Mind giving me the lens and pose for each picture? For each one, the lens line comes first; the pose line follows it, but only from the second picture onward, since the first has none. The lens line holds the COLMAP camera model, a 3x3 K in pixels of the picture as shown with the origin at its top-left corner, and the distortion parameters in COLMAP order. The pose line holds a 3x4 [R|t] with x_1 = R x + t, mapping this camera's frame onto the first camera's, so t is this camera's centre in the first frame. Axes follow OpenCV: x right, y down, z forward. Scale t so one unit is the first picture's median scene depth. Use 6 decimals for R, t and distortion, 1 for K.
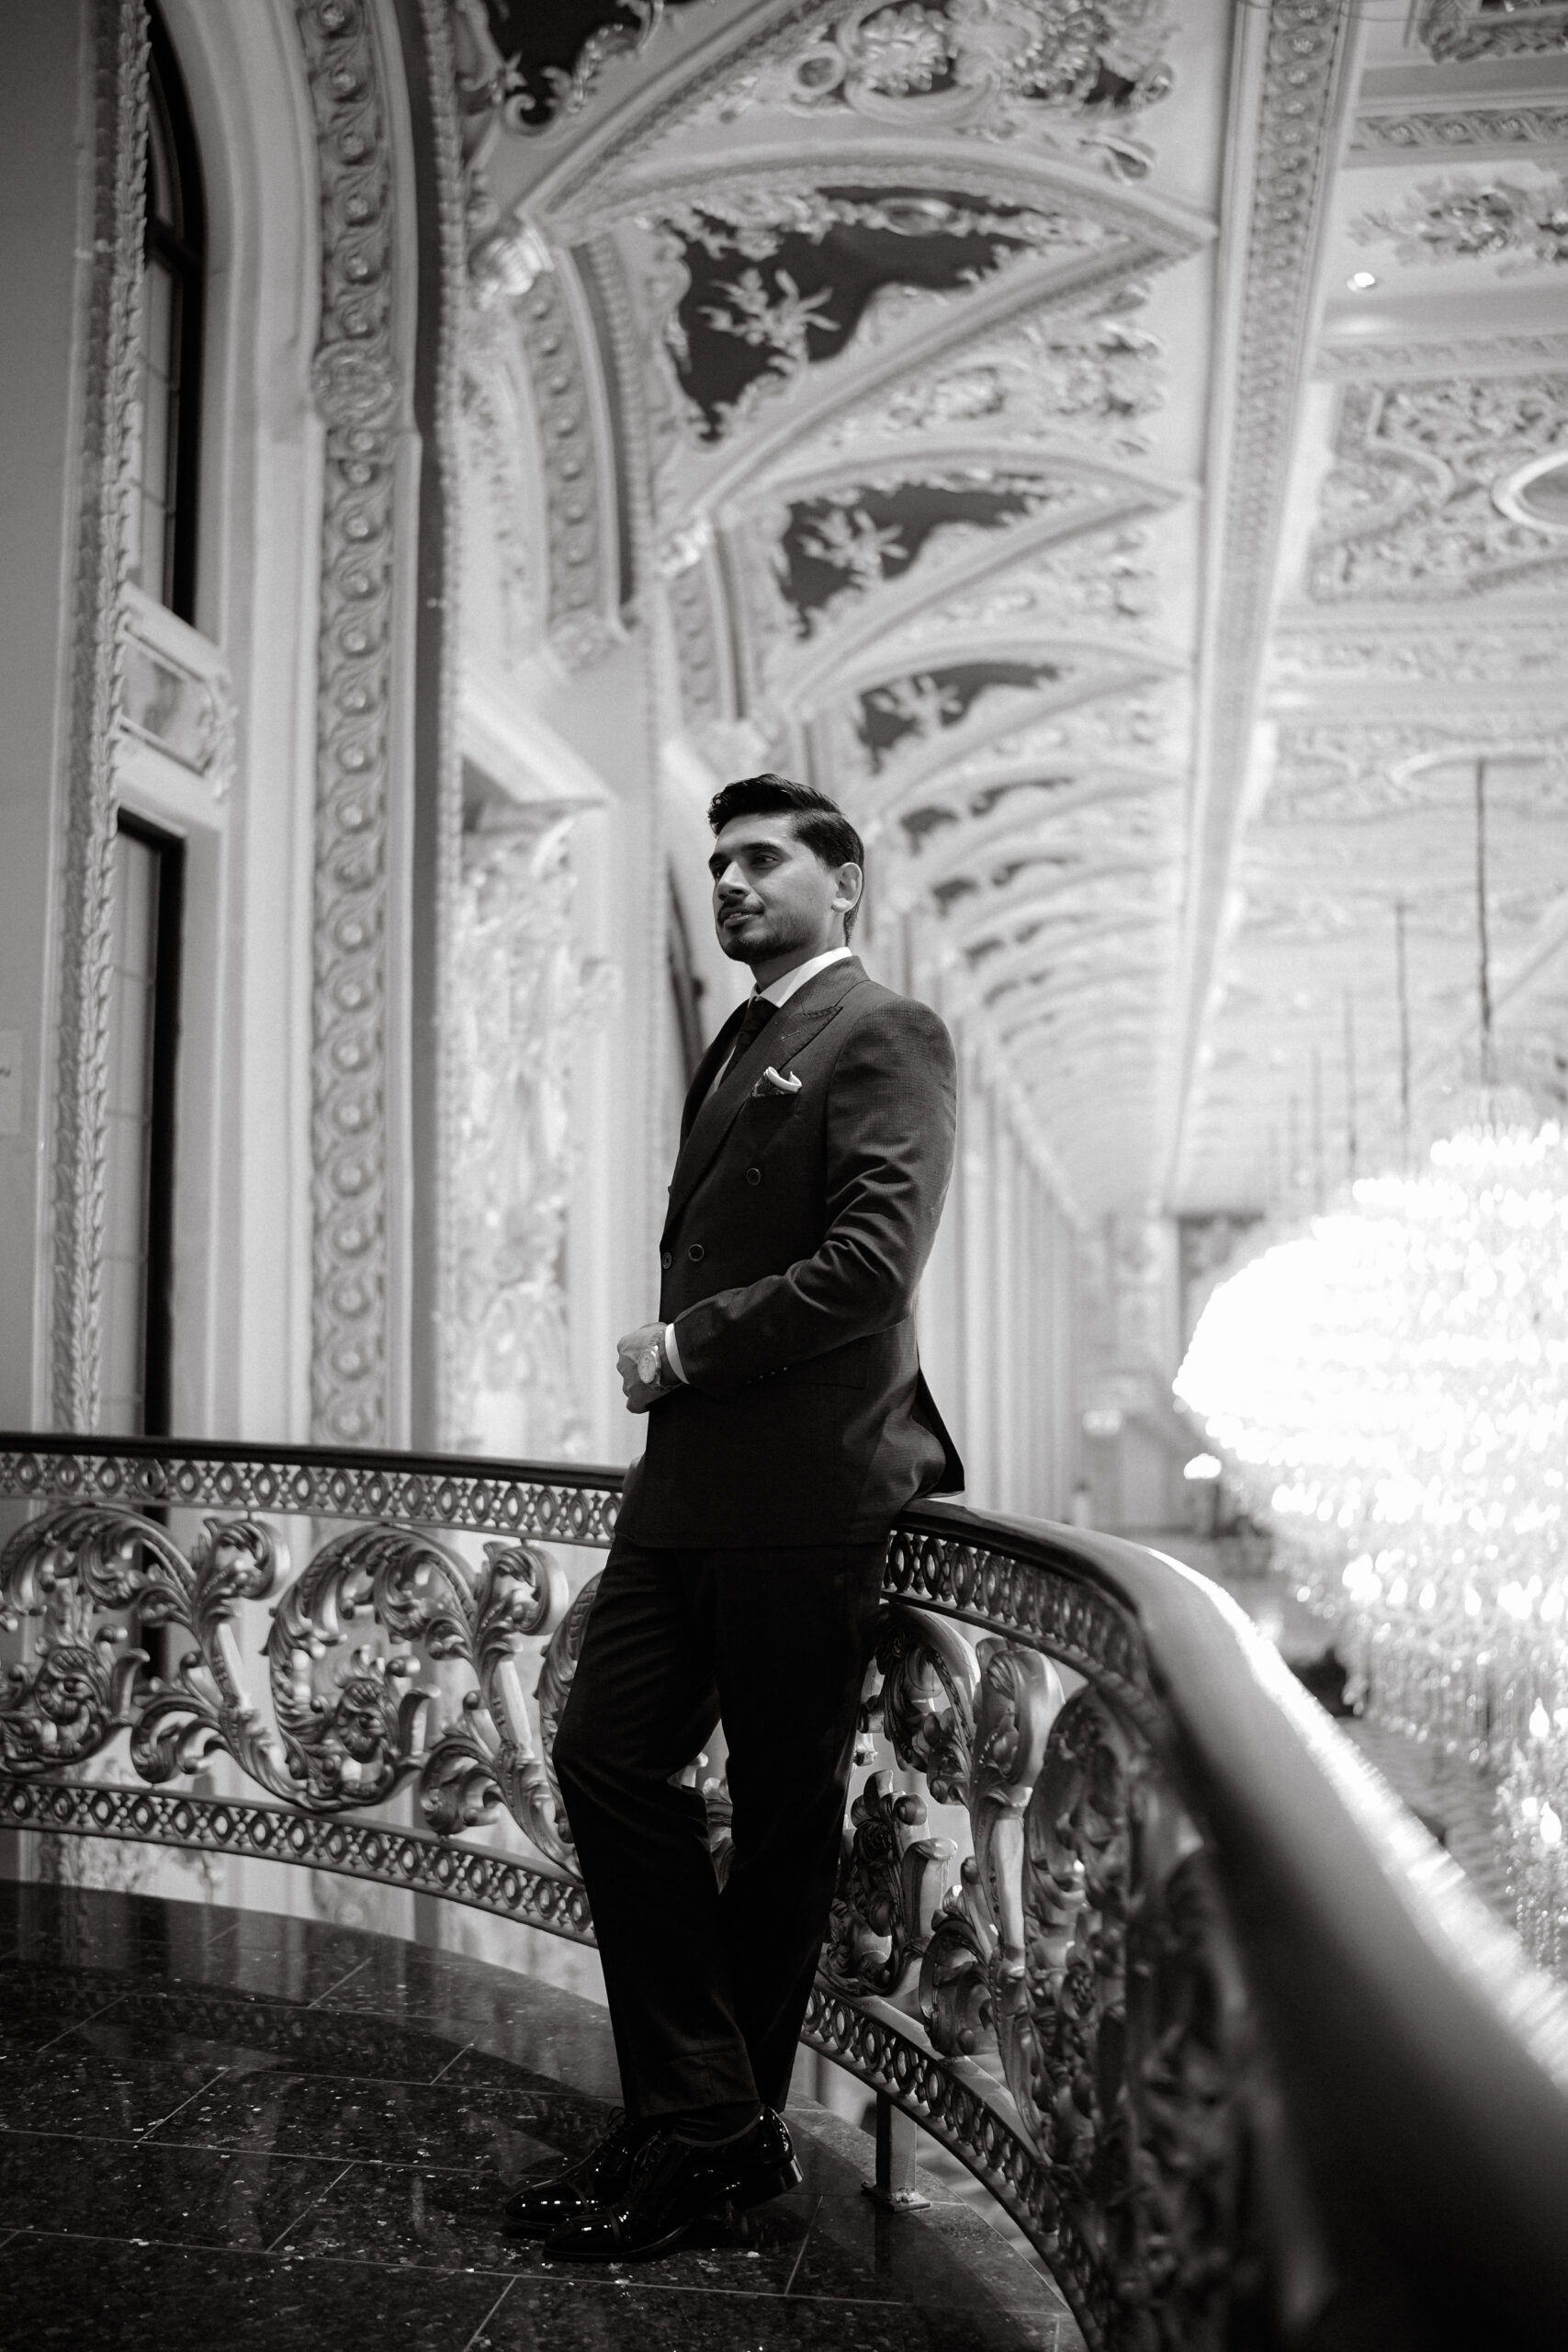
lens RADIAL K [[2246.6, 0, 763.2], [0, 2246.6, 1175.9], [0, 0, 1]] dist [-0.191620, 0.218639]
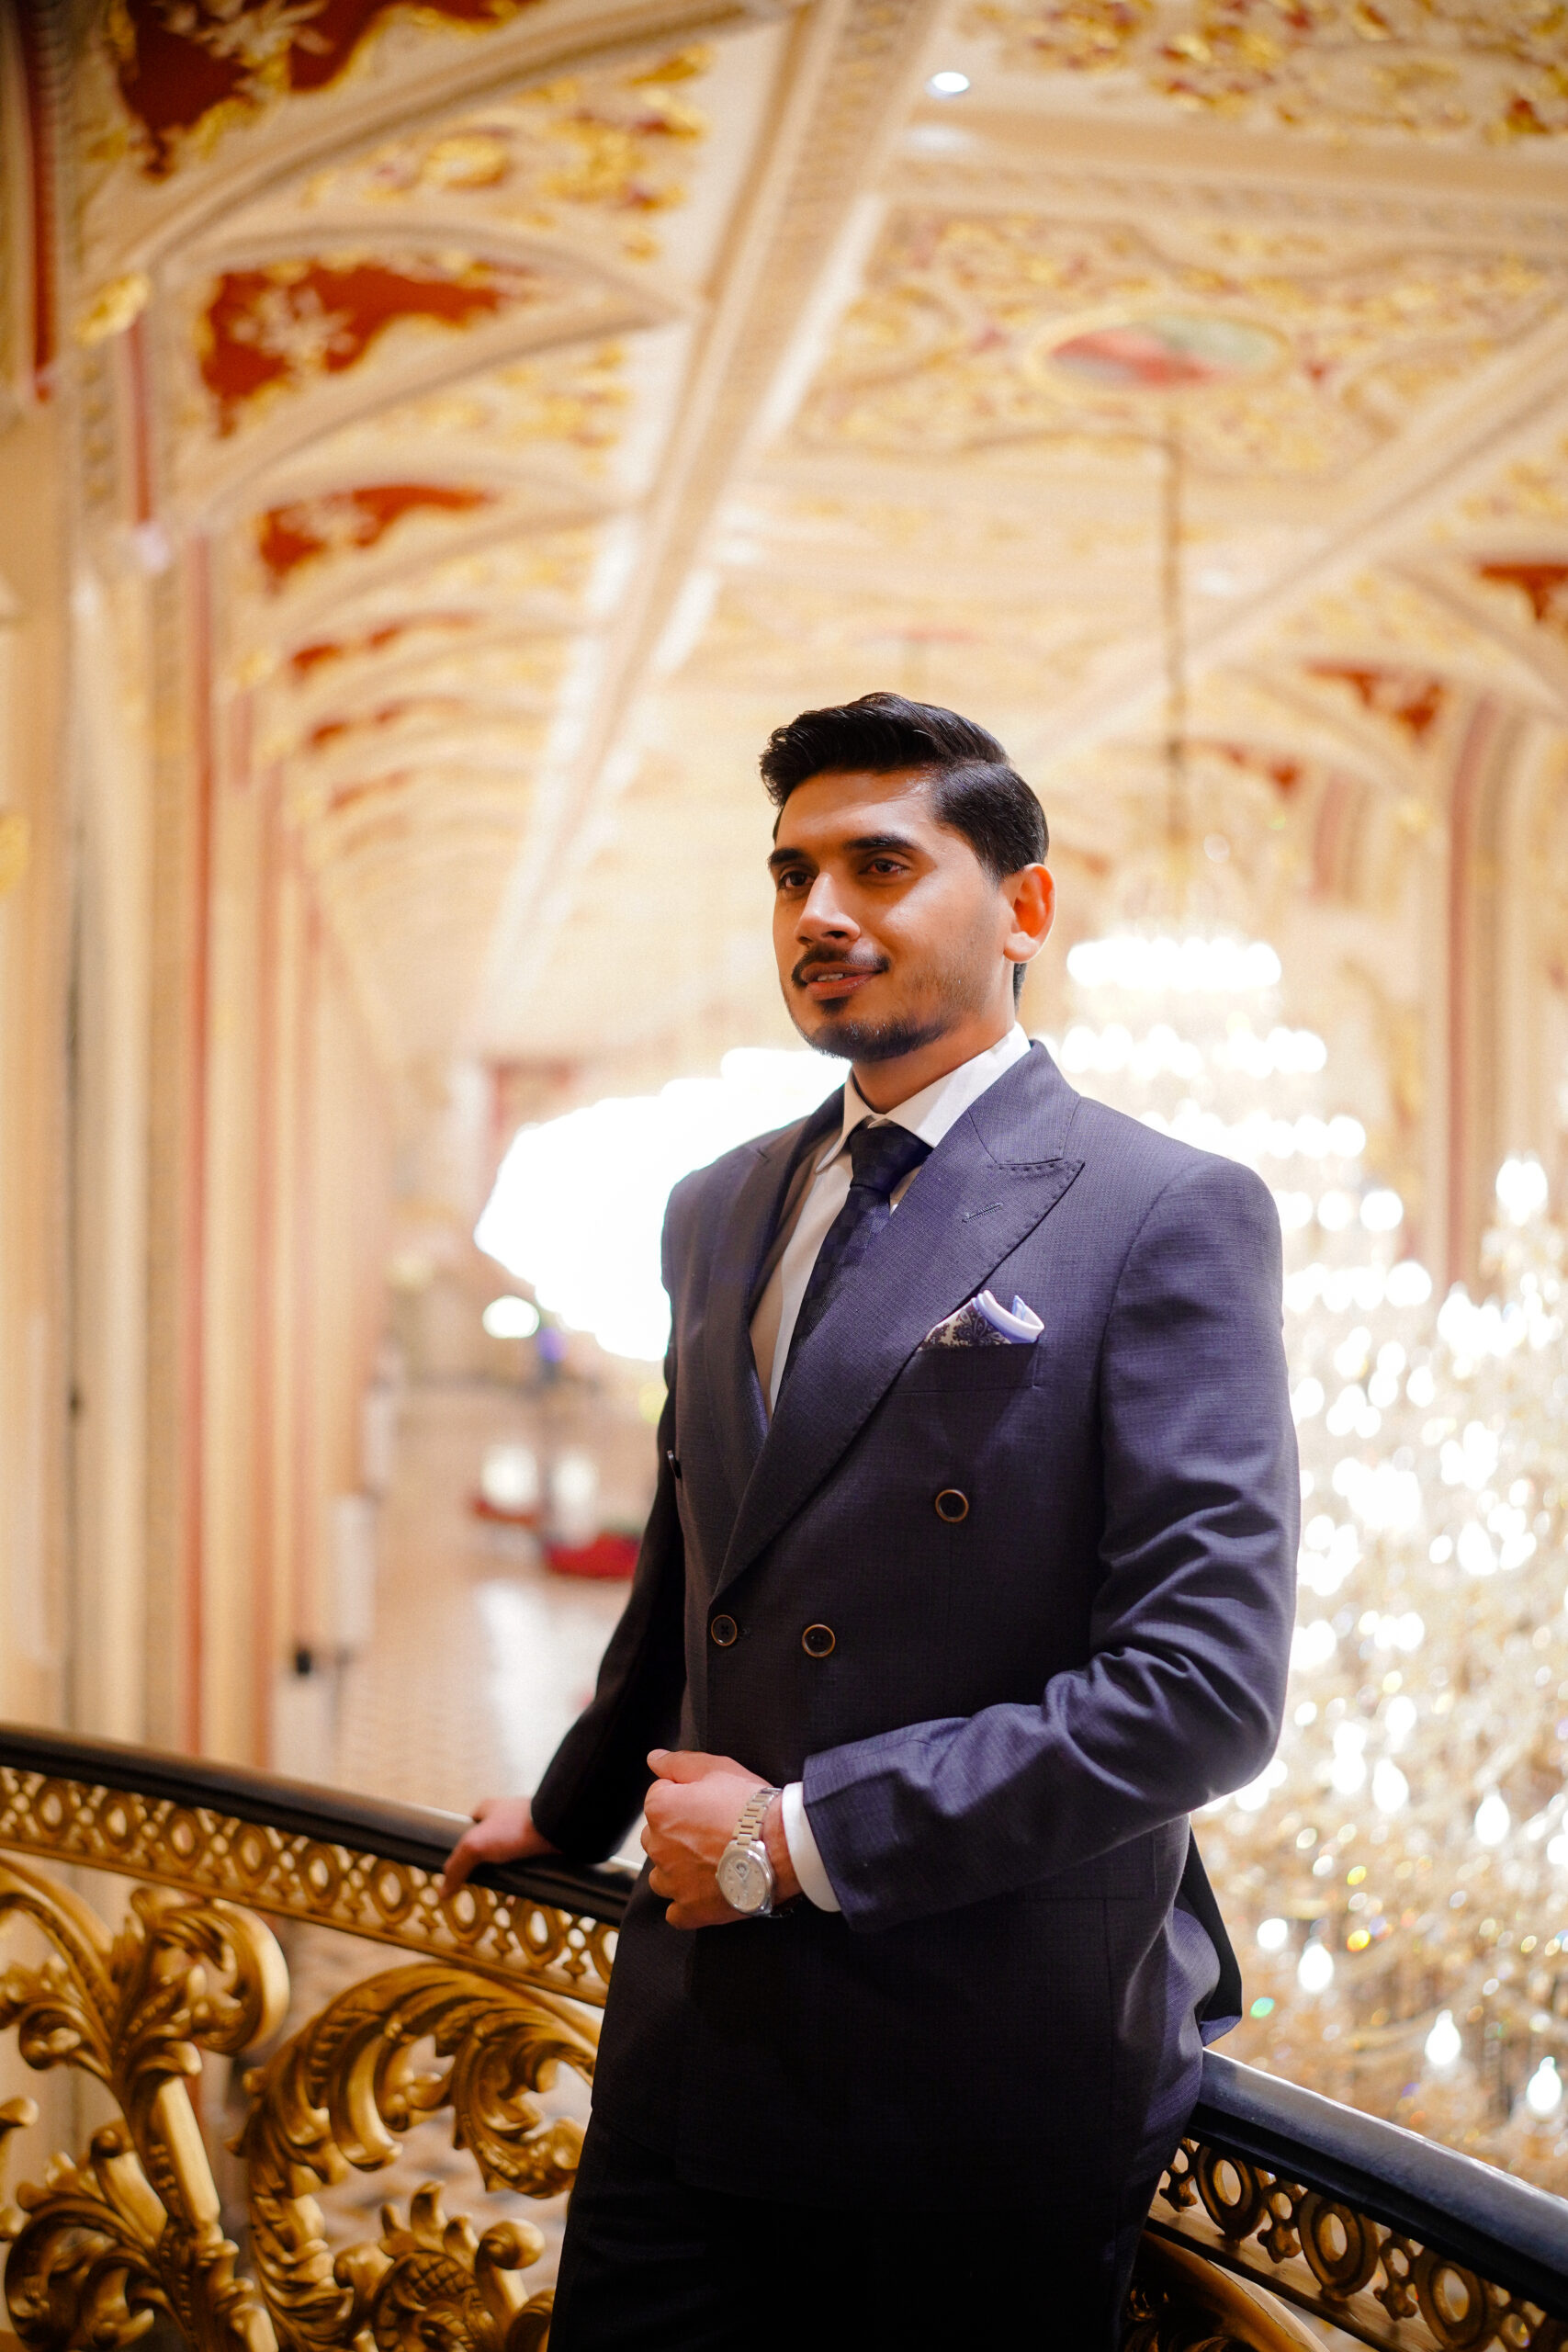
lens RADIAL K [[2282.2, 0, 783.0], [0, 2282.2, 1178.5], [0, 0, 1]] dist [-0.181083, 0.223631]
pose [[0.950661, 0.013297, 0.309946, -0.051499], [-0.035287, 0.997232, 0.065450, -0.027130], [-0.308218, -0.073158, 0.948499, 0.133990]]
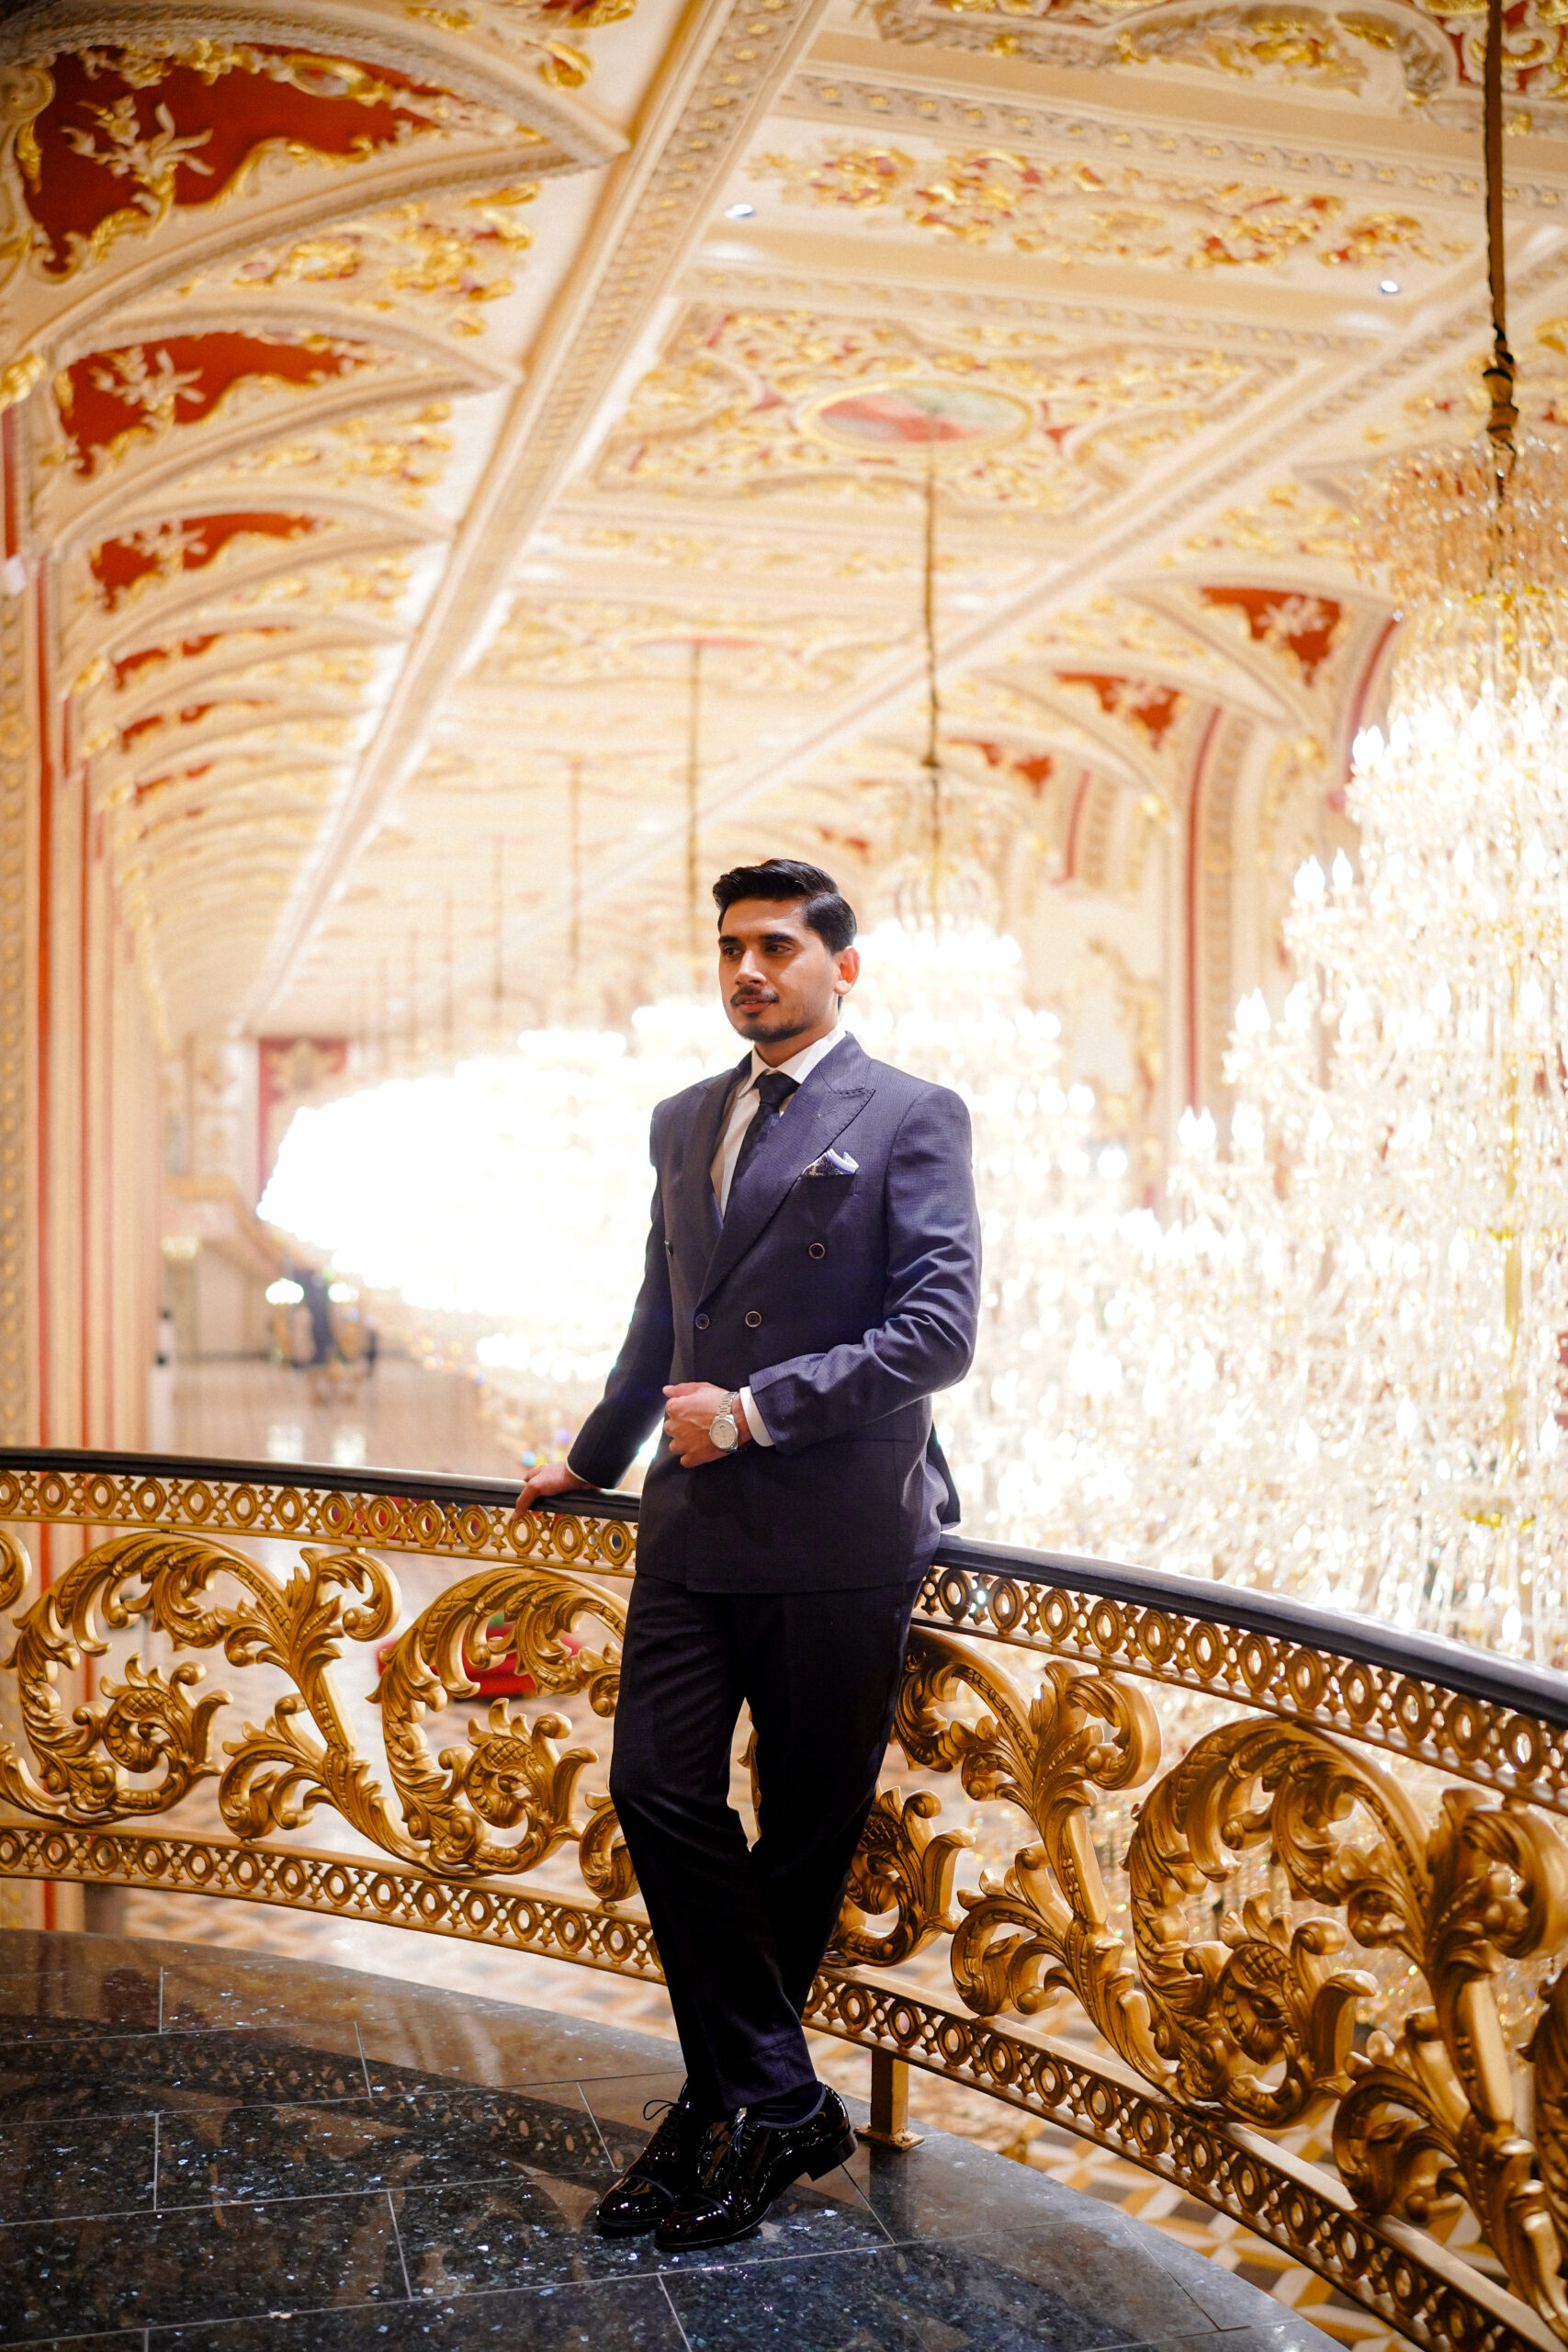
lens RADIAL K [[2262.5, 0, 784.0], [0, 2262.5, 1176.0], [0, 0, 1]] dist [-0.190637, 0.210889]
pose [[0.913959, -0.000413, 0.405806, -0.117327], [-0.031948, 0.996823, 0.072967, -0.029157], [-0.404546, -0.079653, 0.911042, 0.004349]]
